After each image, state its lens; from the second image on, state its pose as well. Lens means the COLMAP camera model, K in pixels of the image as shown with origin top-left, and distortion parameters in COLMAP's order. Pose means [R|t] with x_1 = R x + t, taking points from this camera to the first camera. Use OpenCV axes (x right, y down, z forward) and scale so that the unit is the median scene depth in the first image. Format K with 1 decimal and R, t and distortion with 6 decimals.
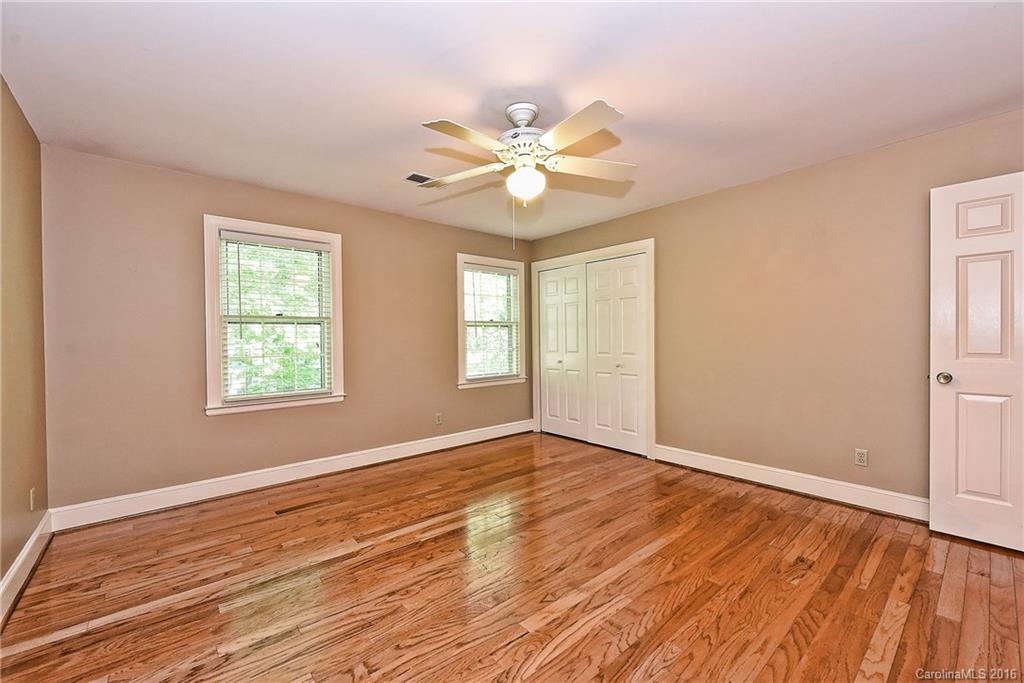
lens RADIAL K [[398.9, 0, 512.0], [0, 398.9, 341.5], [0, 0, 1]] dist [0.001425, -0.000052]
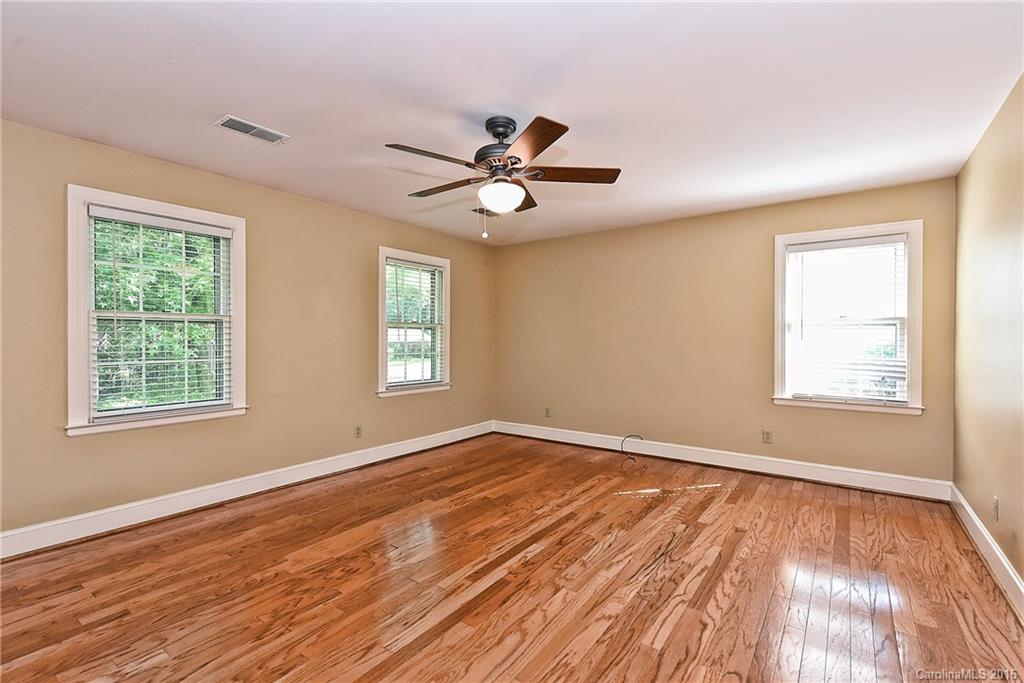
lens RADIAL K [[463.8, 0, 512.0], [0, 463.8, 341.5], [0, 0, 1]] dist [-0.000329, -0.000187]
pose [[0.969272, 0.006695, 0.245900, -0.115865], [-0.004277, 0.999937, -0.010365, 0.002175], [-0.245954, 0.008994, 0.969240, -0.097175]]
